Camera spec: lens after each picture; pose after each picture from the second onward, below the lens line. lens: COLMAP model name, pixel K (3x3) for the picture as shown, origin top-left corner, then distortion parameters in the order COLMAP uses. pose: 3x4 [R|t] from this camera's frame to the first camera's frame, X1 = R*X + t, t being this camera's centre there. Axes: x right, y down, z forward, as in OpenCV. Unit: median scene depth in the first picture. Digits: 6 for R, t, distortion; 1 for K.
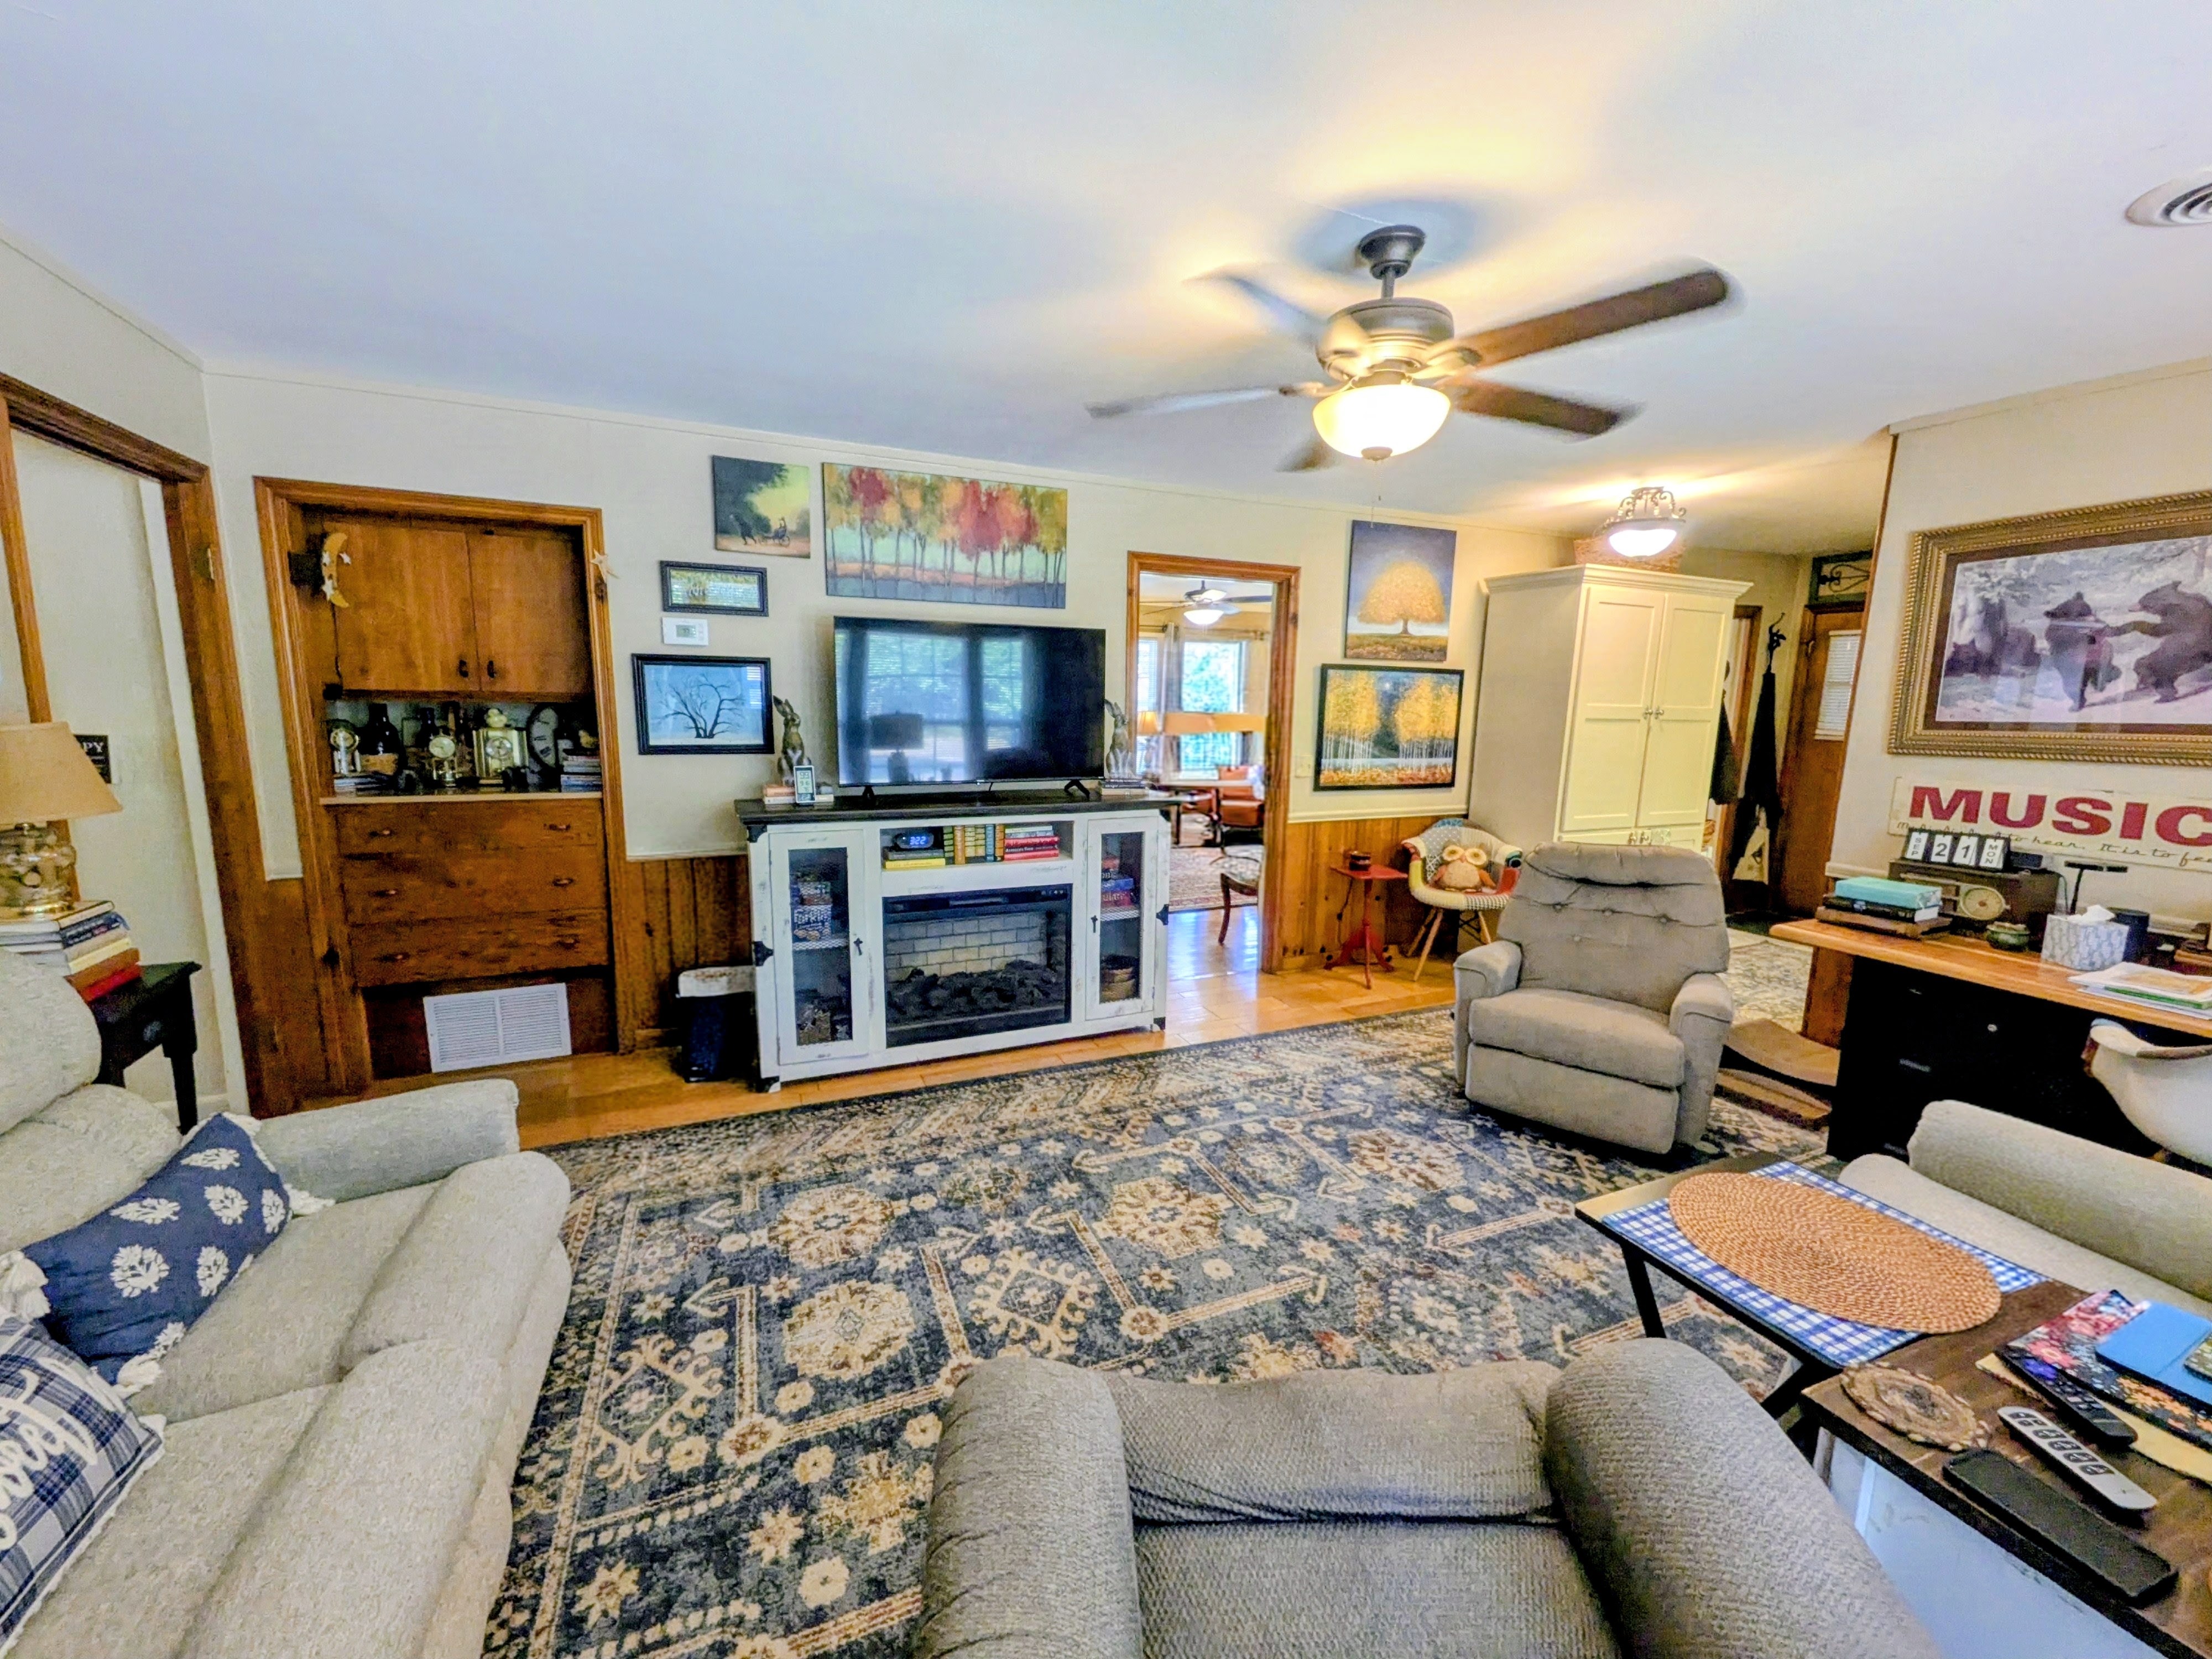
lens RADIAL K [[885.9, 0, 1112.5], [0, 885.9, 833.2], [0, 0, 1]] dist [0.008157, 0.000414]
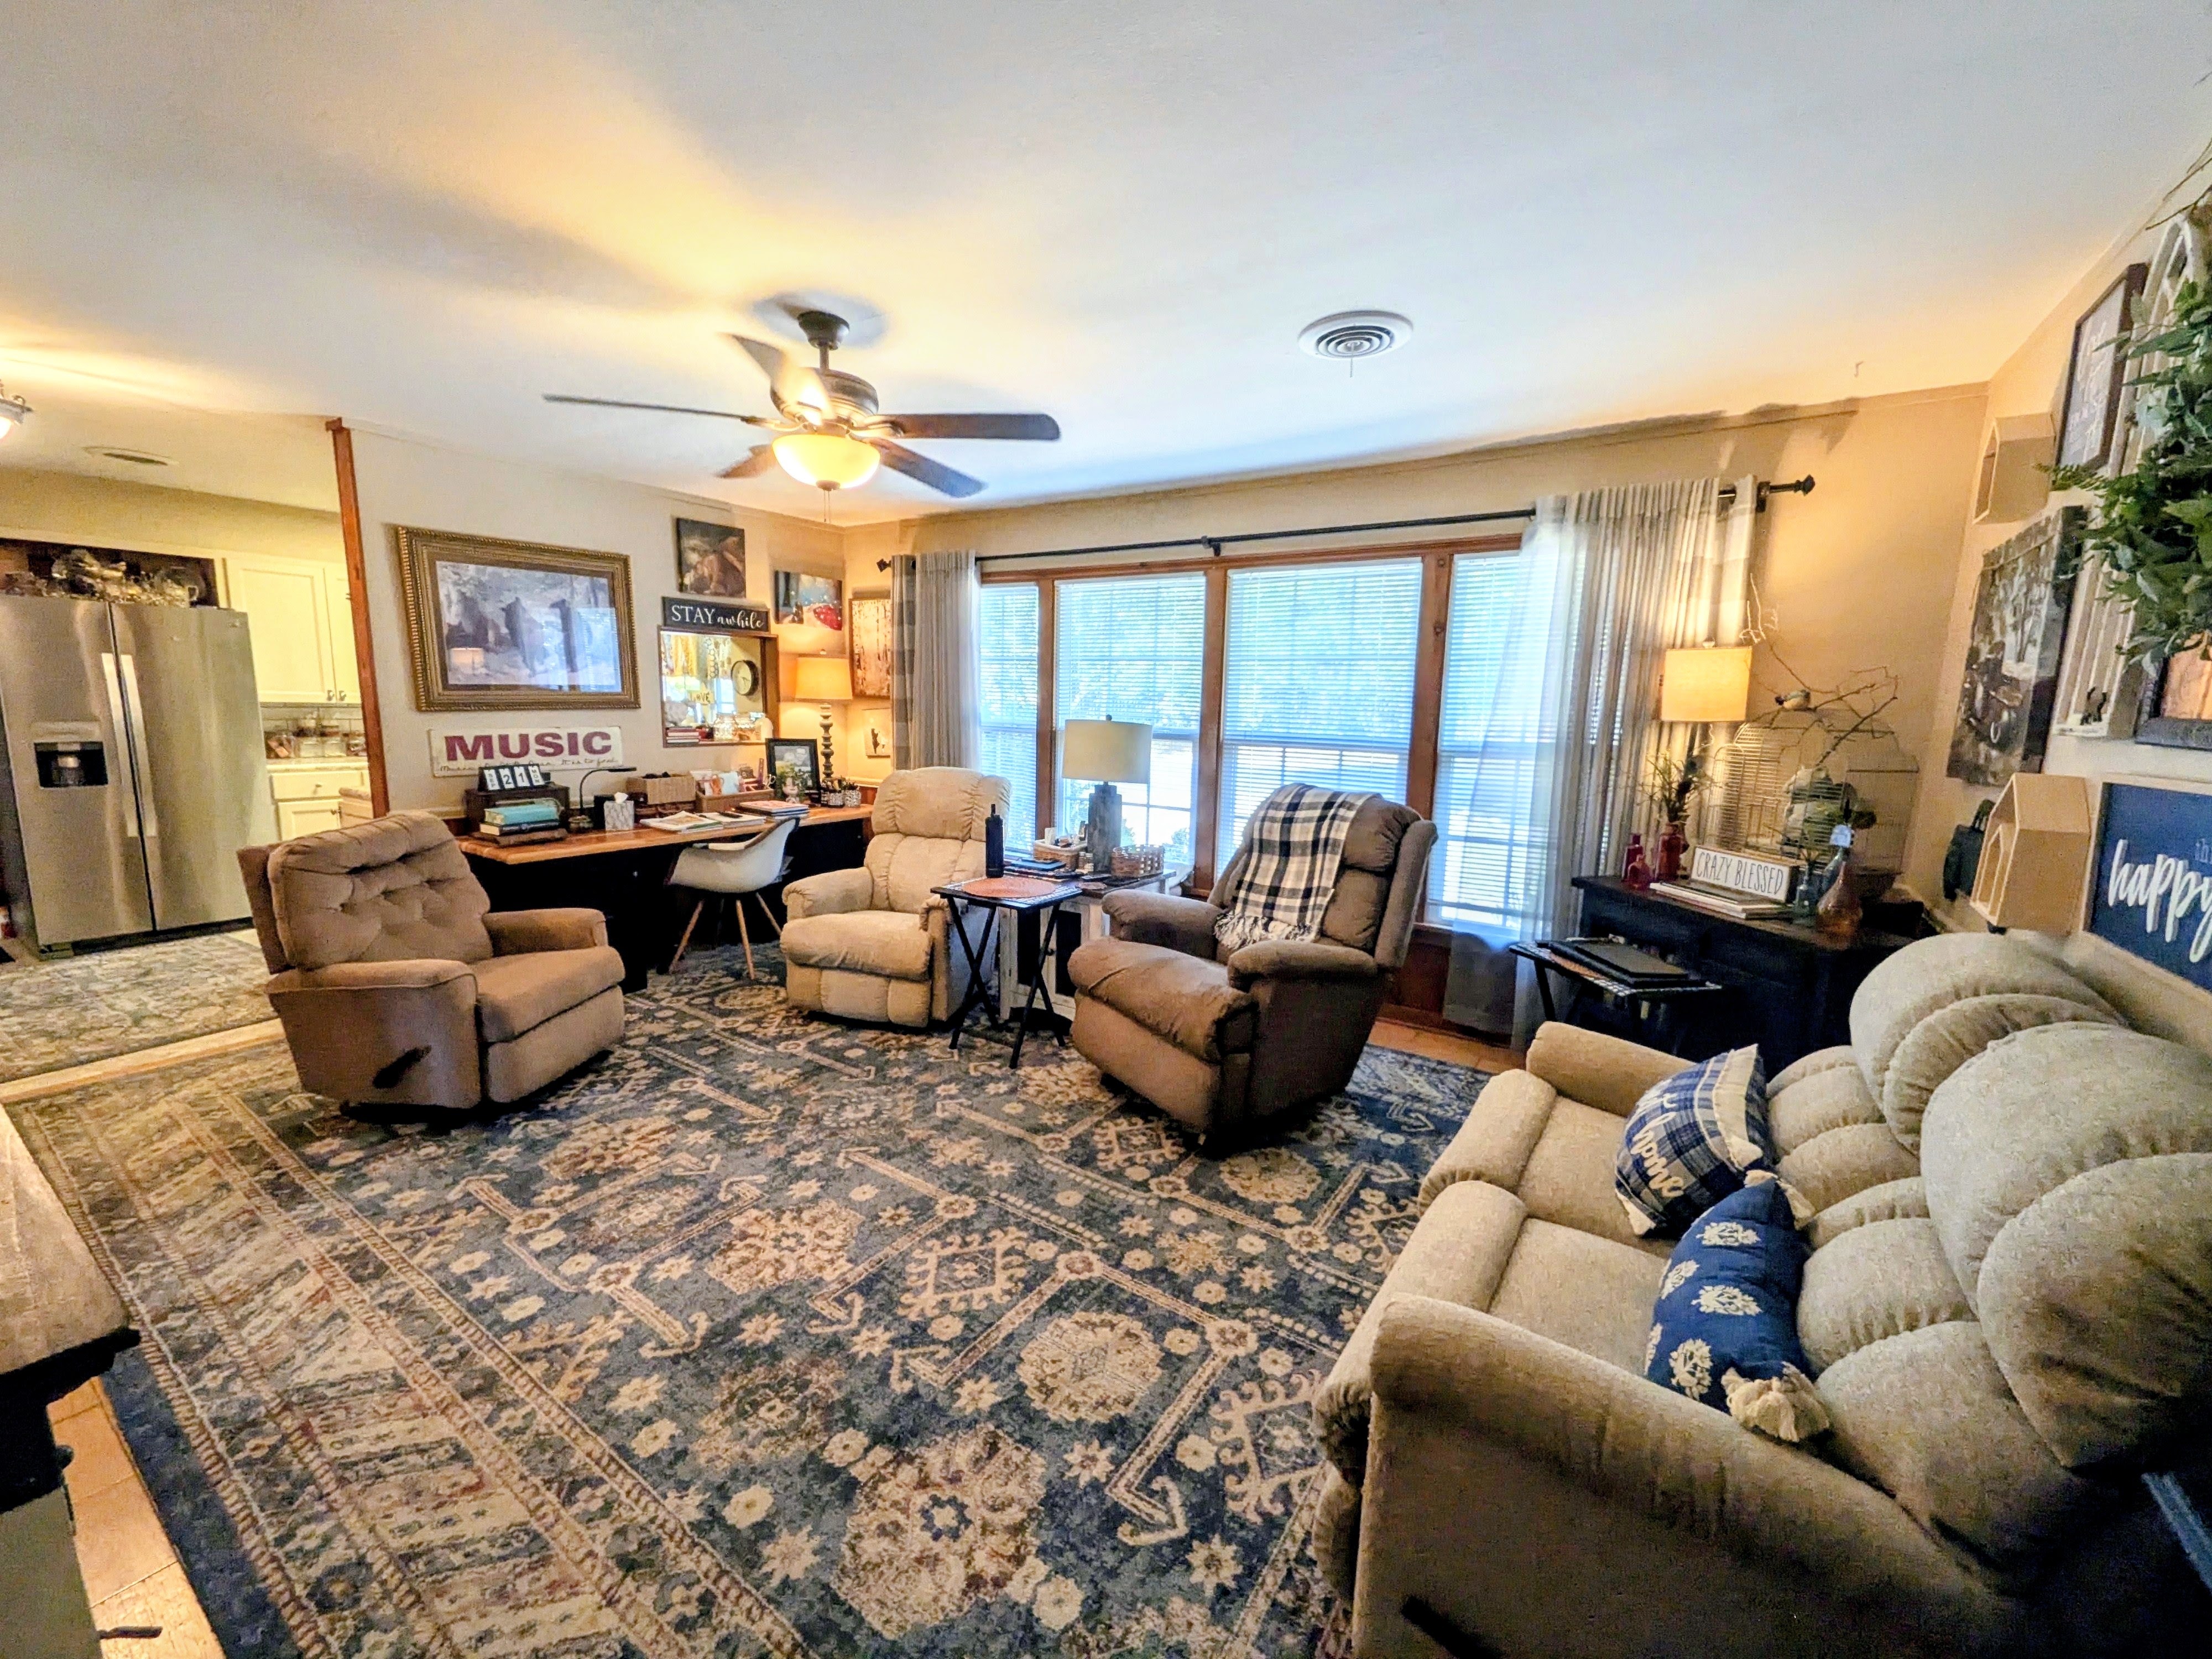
lens RADIAL K [[885.9, 0, 1107.8], [0, 885.9, 832.1], [0, 0, 1]] dist [0.008157, 0.000414]
pose [[-0.551013, -0.154490, 0.820072, -0.847233], [0.097240, 0.964133, 0.246965, -0.181428], [-0.828812, 0.215825, -0.516227, 1.158040]]
